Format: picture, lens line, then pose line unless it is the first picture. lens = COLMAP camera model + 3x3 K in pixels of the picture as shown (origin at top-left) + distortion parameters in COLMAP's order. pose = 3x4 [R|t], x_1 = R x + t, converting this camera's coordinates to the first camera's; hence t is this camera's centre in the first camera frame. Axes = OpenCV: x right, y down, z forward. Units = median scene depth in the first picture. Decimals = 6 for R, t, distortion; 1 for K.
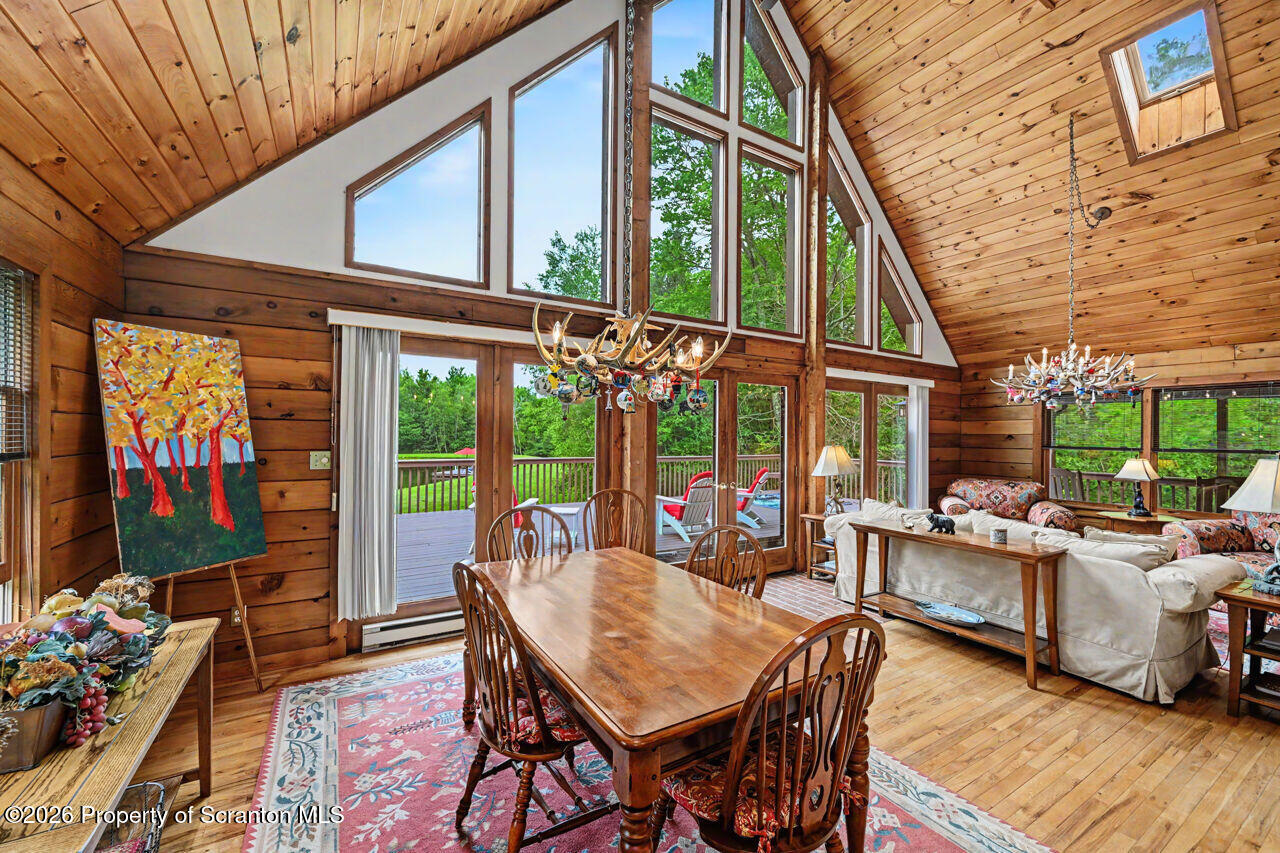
lens RADIAL K [[510.5, 0, 634.2], [0, 510.5, 427.6], [0, 0, 1]] dist [-0.002592, 0.001014]
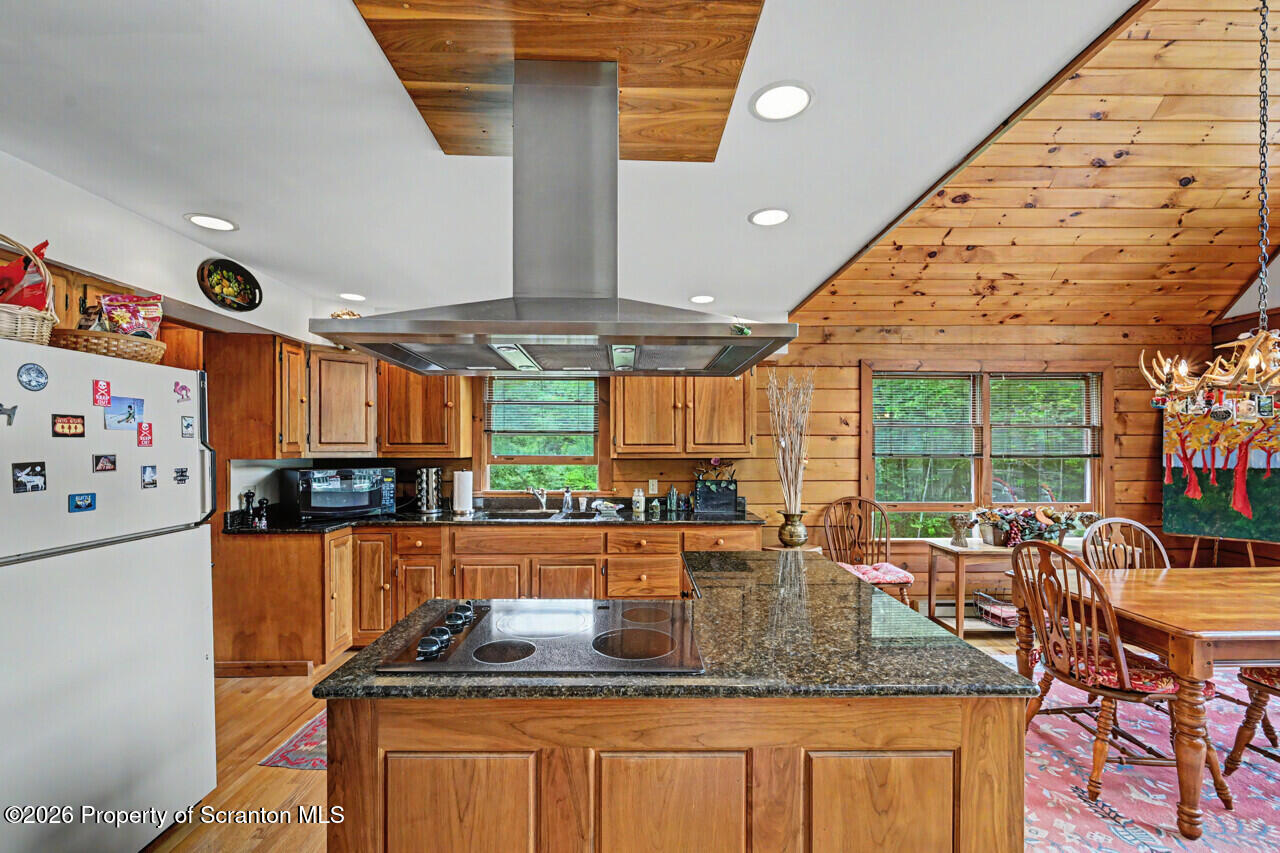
lens RADIAL K [[548.7, 0, 646.8], [0, 548.7, 443.9], [0, 0, 1]] dist [0.000345, -0.000141]
pose [[-0.498861, -0.013168, -0.866582, 0.777276], [0.005203, 0.999821, -0.018187, 0.015212], [0.866666, -0.013582, -0.498704, 0.214595]]
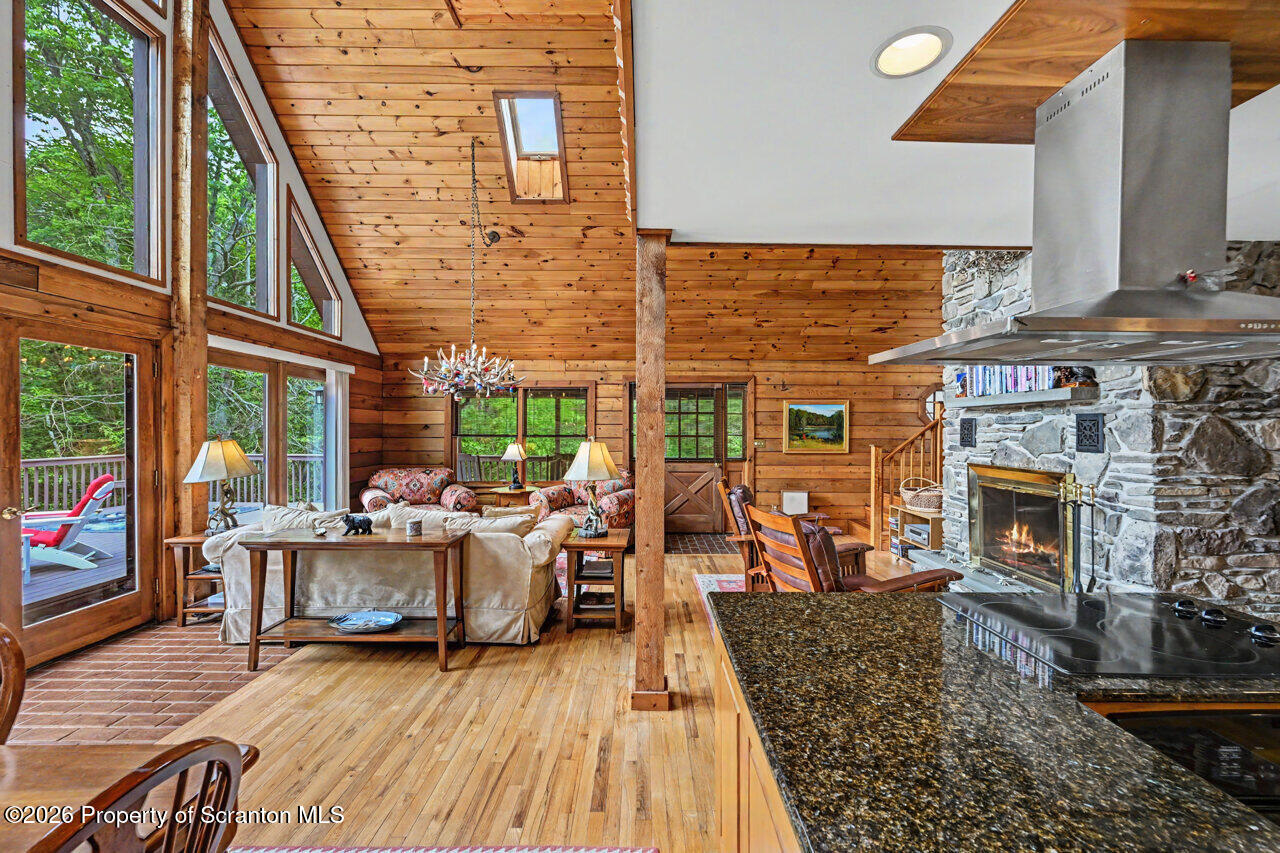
lens RADIAL K [[510.5, 0, 640.6], [0, 510.5, 434.9], [0, 0, 1]] dist [-0.002592, 0.001014]
pose [[0.515976, -0.021015, 0.856345, 0.076900], [-0.009933, 0.999485, 0.030512, -0.000839], [-0.856545, -0.024250, 0.515502, 0.094499]]
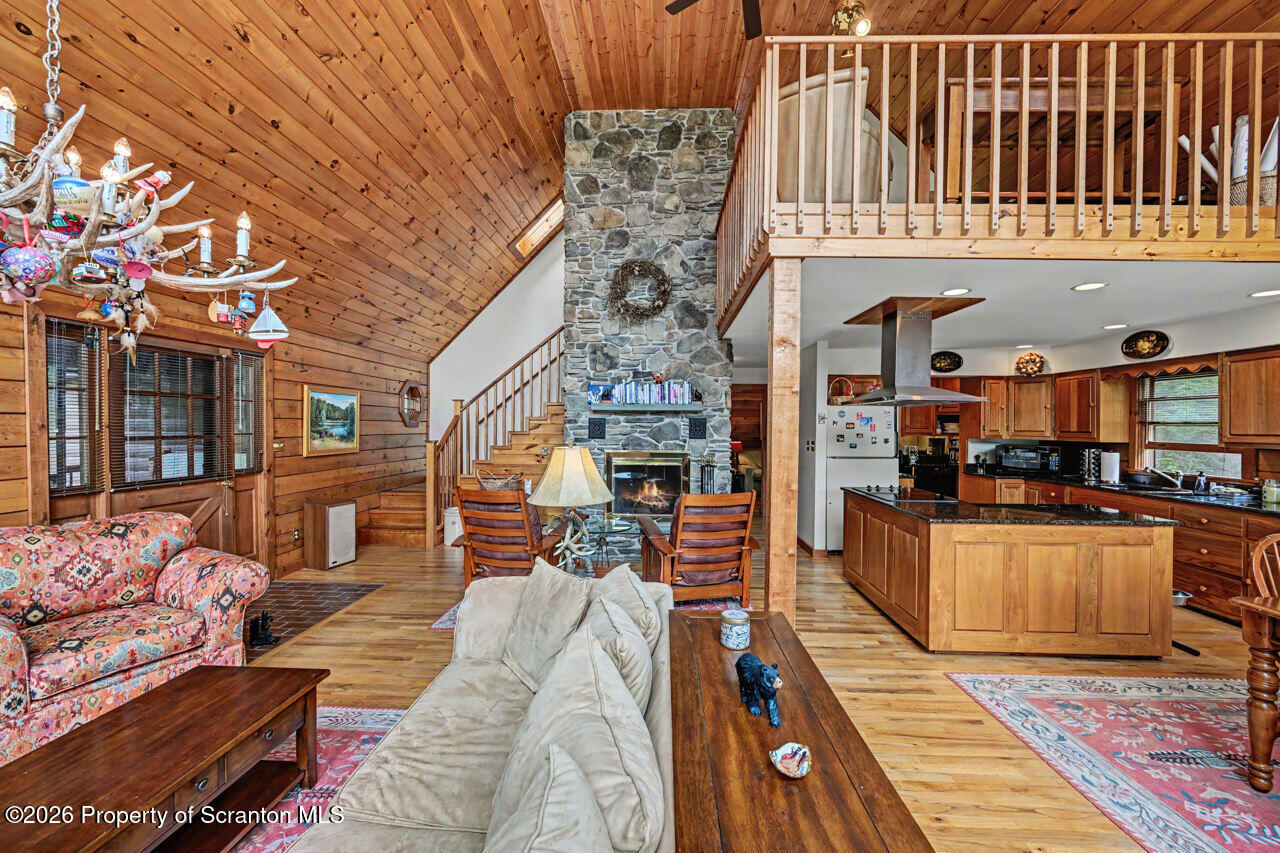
lens RADIAL K [[503.8, 0, 639.6], [0, 503.8, 429.1], [0, 0, 1]] dist [0.000945, -0.000040]
pose [[-0.831883, -0.021953, 0.554517, 0.388216], [-0.024924, 0.999687, 0.002186, 0.013861], [-0.554391, -0.012003, -0.832170, 1.066126]]
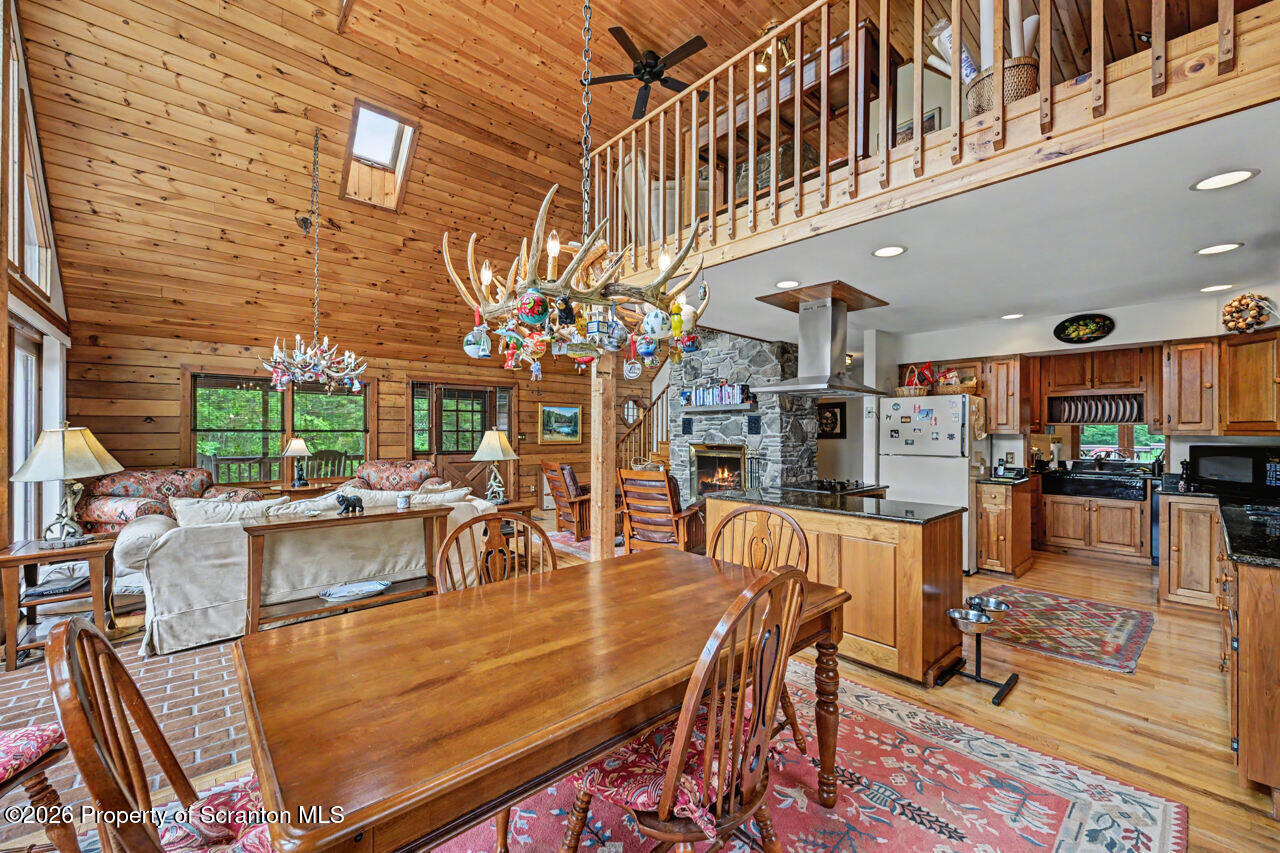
lens RADIAL K [[503.8, 0, 638.3], [0, 503.8, 431.0], [0, 0, 1]] dist [0.000945, -0.000040]
pose [[-0.177937, -0.010296, 0.983988, -0.359020], [-0.019320, 0.999789, 0.006968, 0.024509], [-0.983852, -0.017770, -0.178099, 0.500145]]
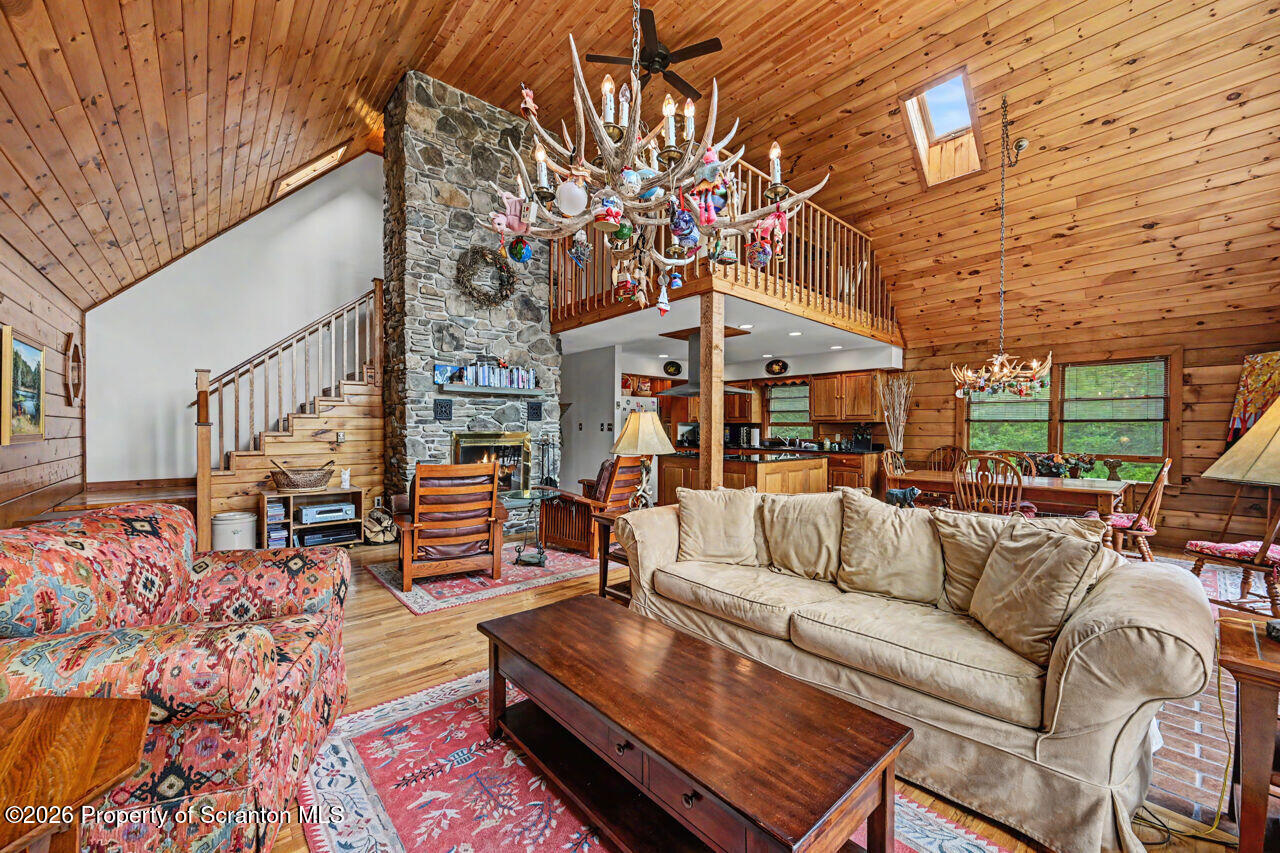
lens RADIAL K [[503.8, 0, 644.4], [0, 503.8, 429.9], [0, 0, 1]] dist [0.000945, -0.000040]
pose [[-0.983289, -0.013866, -0.181524, 0.923012], [-0.012106, 0.999868, -0.010798, 0.074510], [0.181650, -0.008420, -0.983327, 1.373168]]
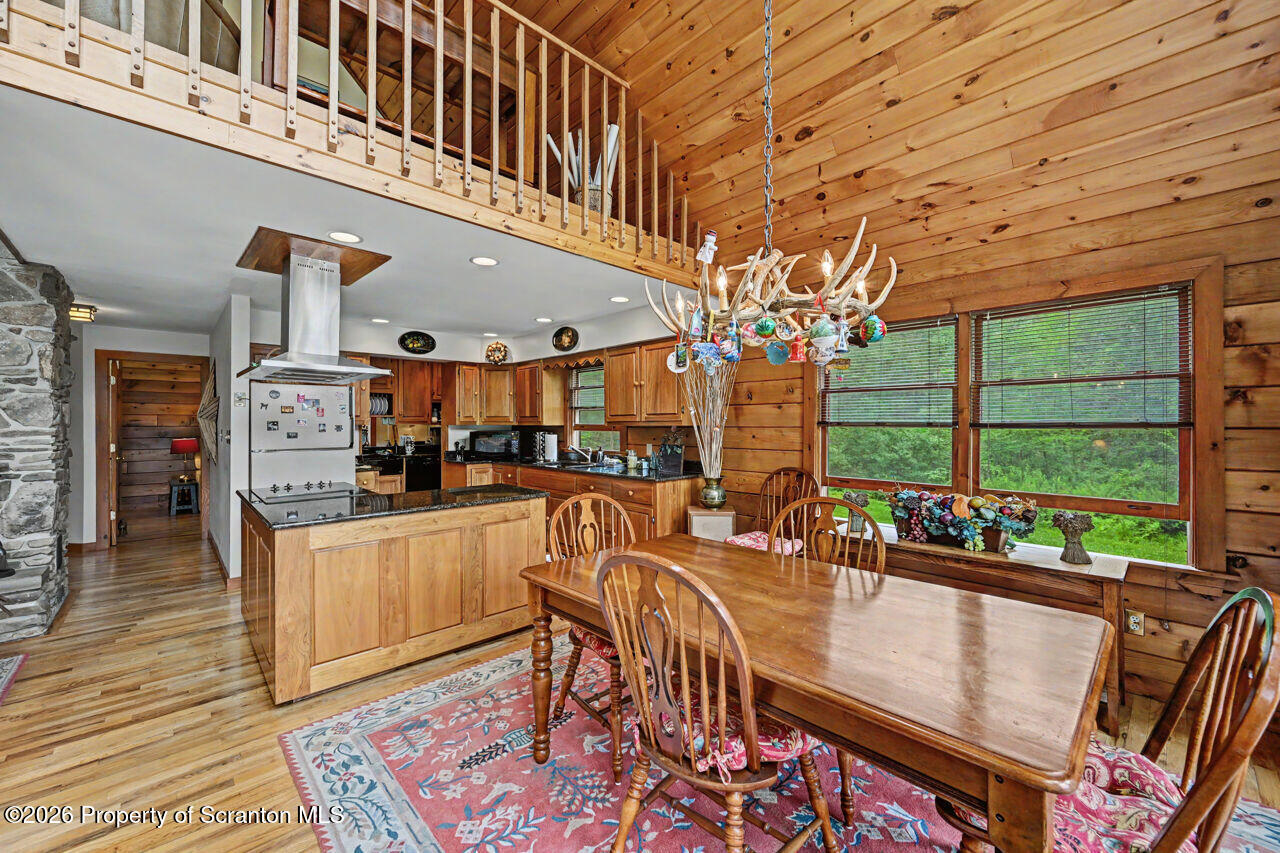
lens RADIAL K [[510.5, 0, 637.2], [0, 510.5, 420.2], [0, 0, 1]] dist [-0.002592, 0.001014]
pose [[-0.978741, -0.010374, -0.204837, 0.180319], [-0.006110, 0.999752, -0.021437, 0.033380], [0.205008, -0.019730, -0.978561, 0.838210]]
